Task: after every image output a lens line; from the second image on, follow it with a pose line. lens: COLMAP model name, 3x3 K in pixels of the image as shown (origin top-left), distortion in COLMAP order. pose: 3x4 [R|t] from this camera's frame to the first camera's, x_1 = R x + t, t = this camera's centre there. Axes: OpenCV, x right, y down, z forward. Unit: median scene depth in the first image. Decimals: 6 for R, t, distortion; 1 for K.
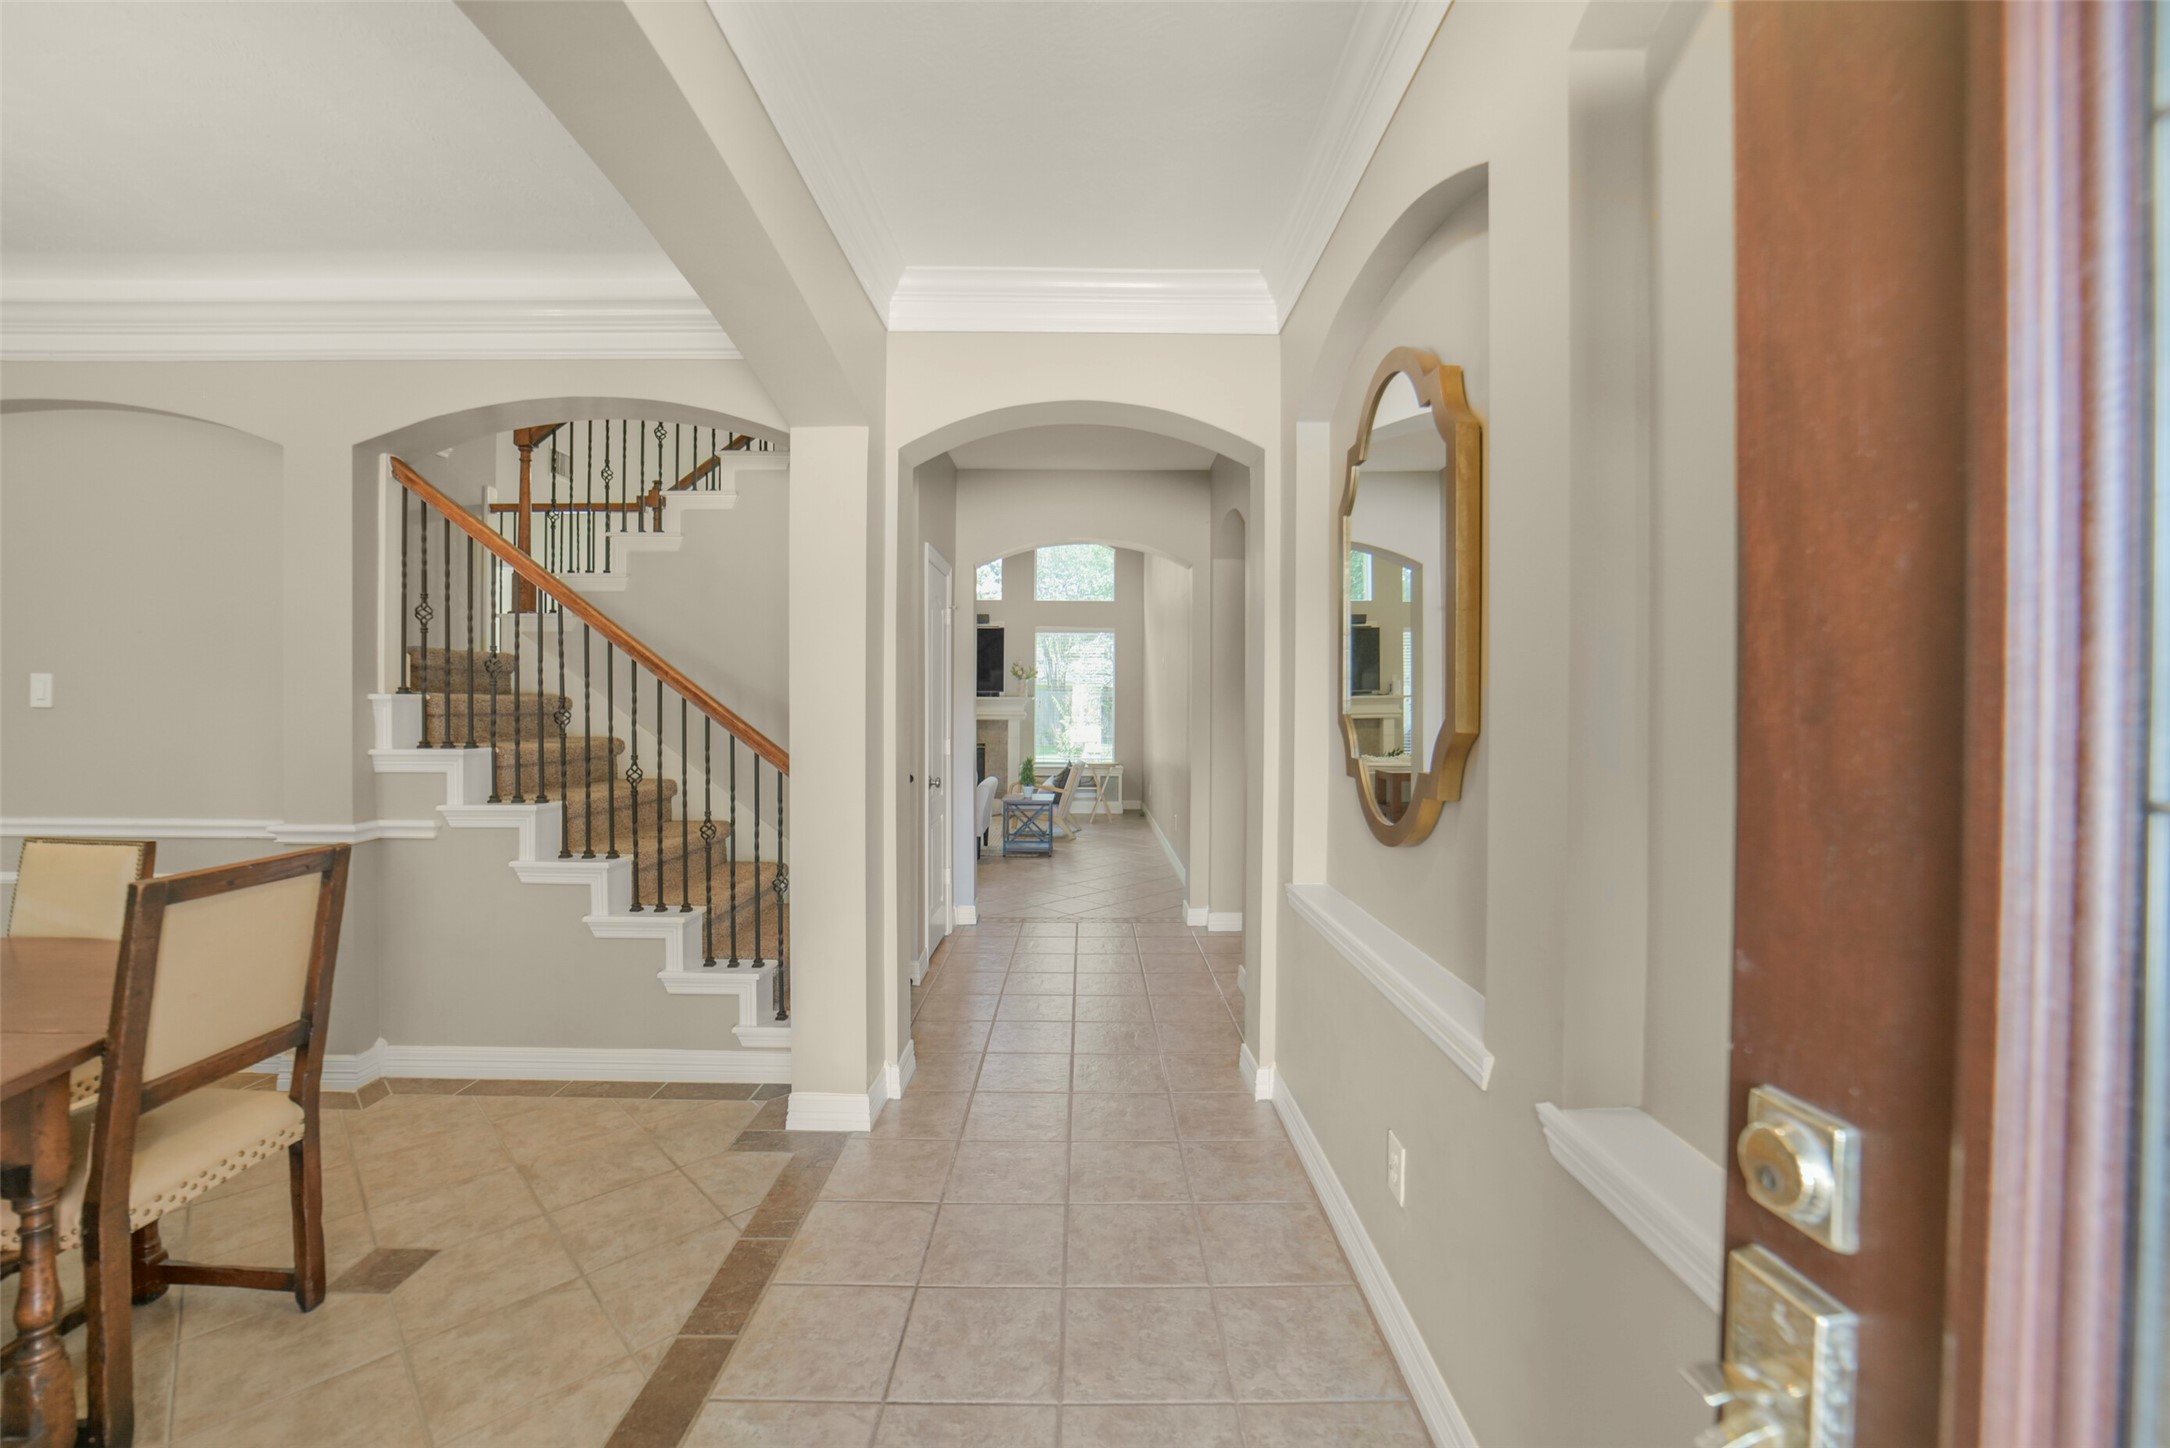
lens RADIAL K [[872.3, 0, 1094.9], [0, 872.3, 721.0], [0, 0, 1]] dist [-0.035681, 0.009518]
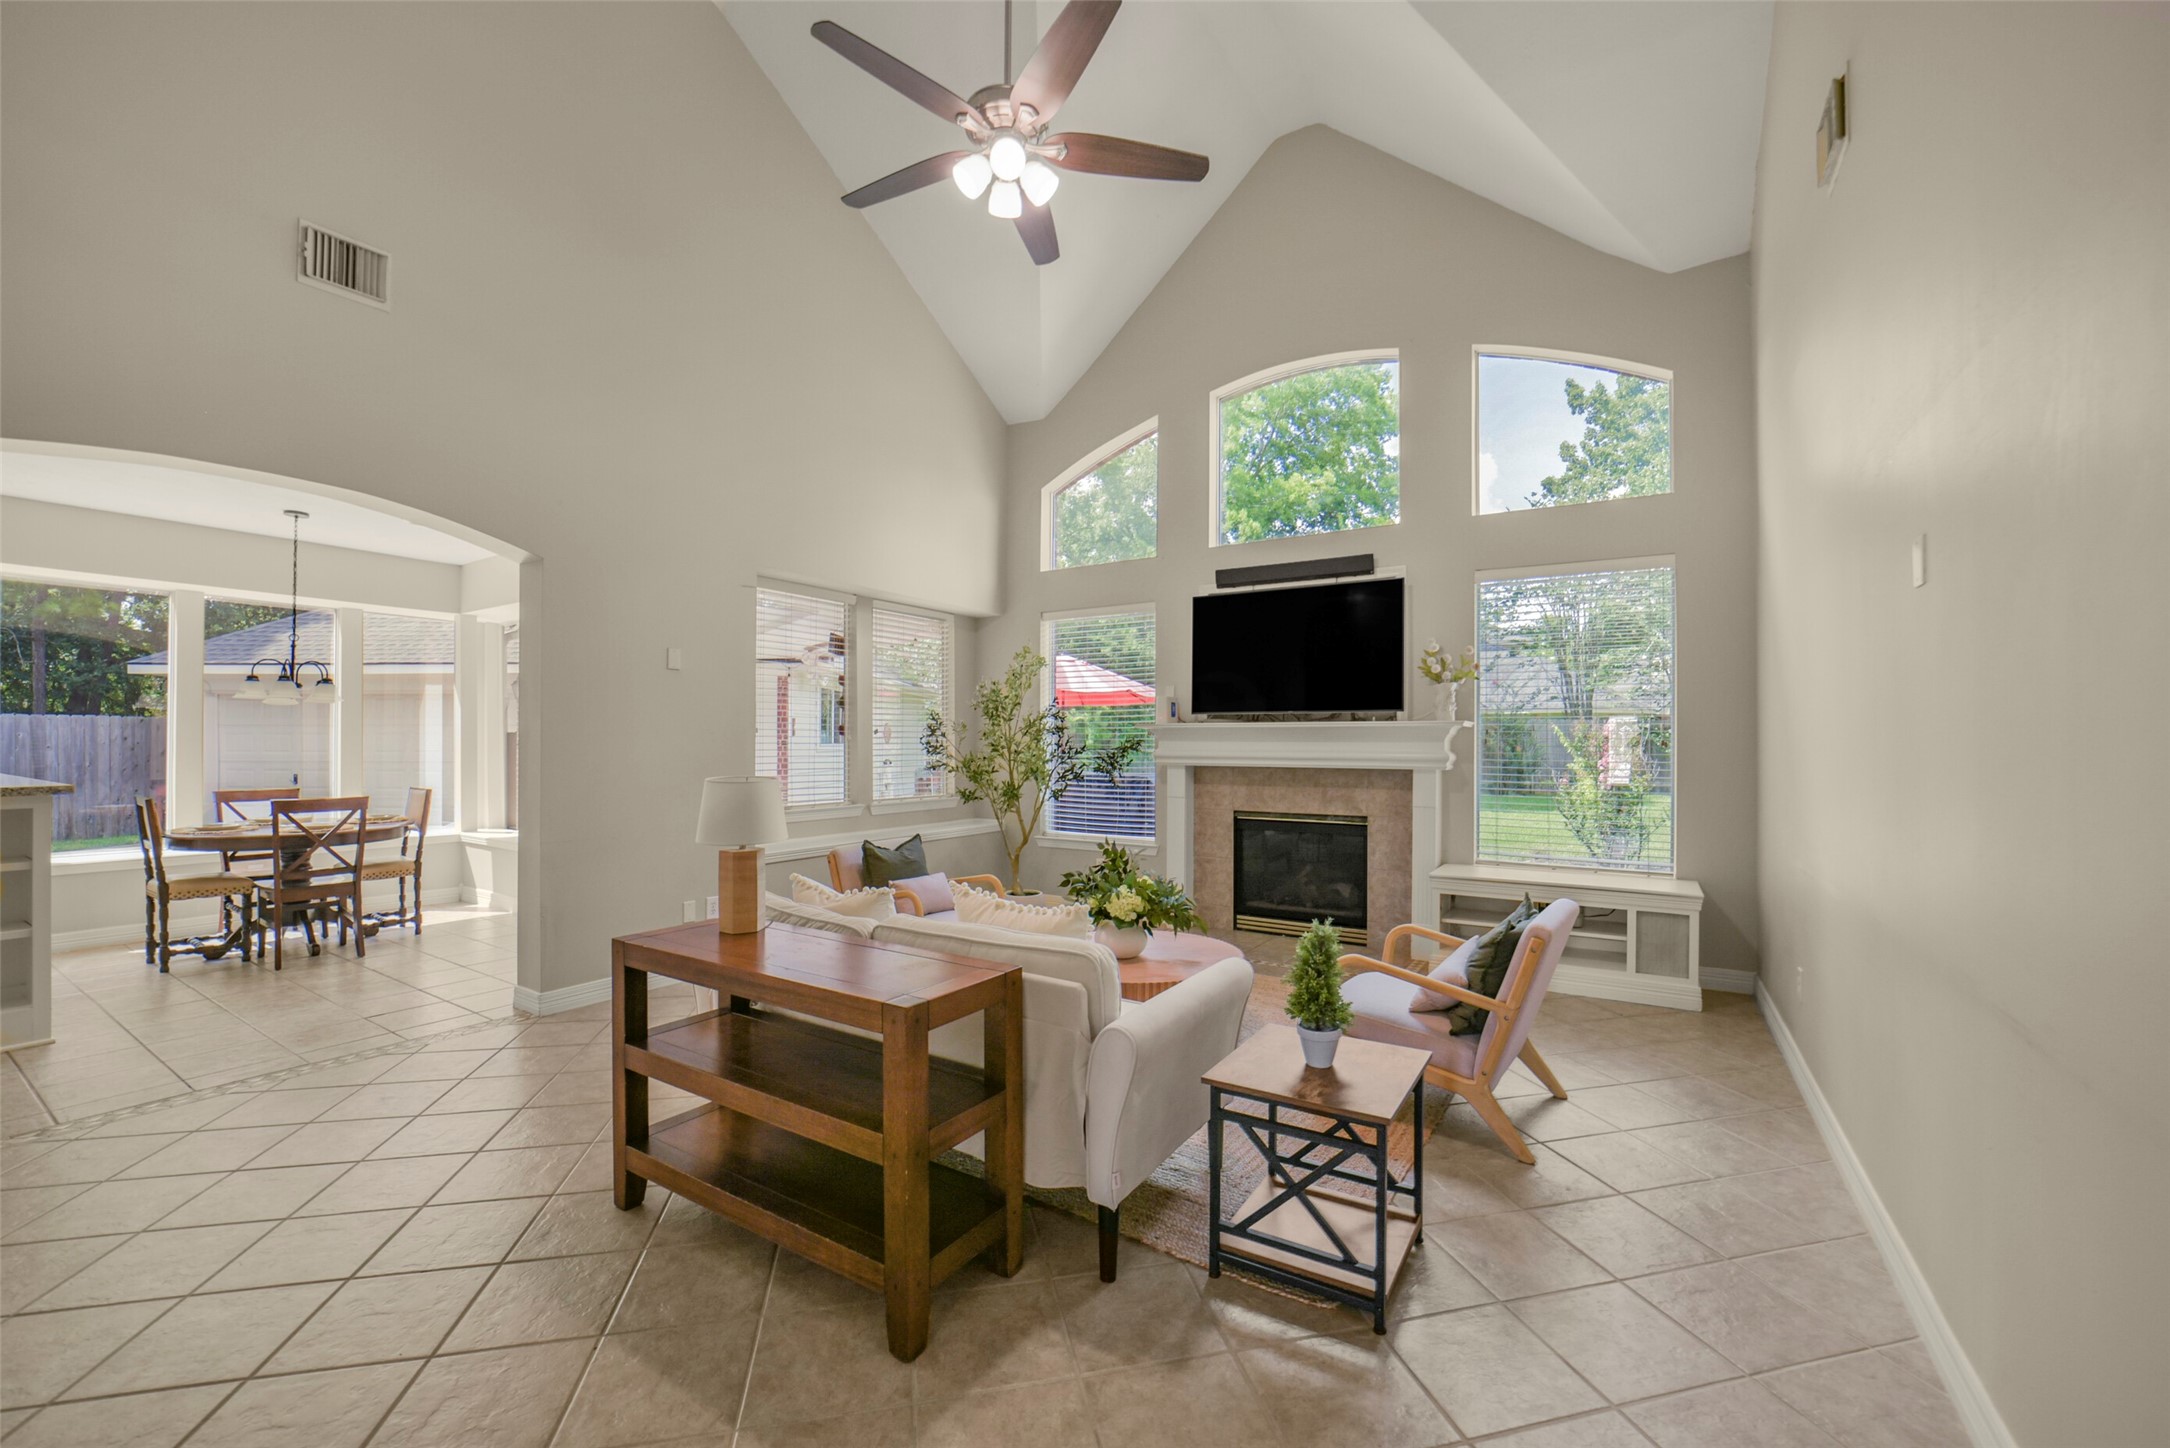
lens RADIAL K [[888.6, 0, 1086.9], [0, 888.6, 736.1], [0, 0, 1]] dist [-0.032772, 0.000102]
pose [[0.842718, -0.002985, -0.538347, 0.010341], [-0.008350, 0.999792, -0.018614, -0.008869], [0.538290, 0.020181, 0.842518, 0.492473]]
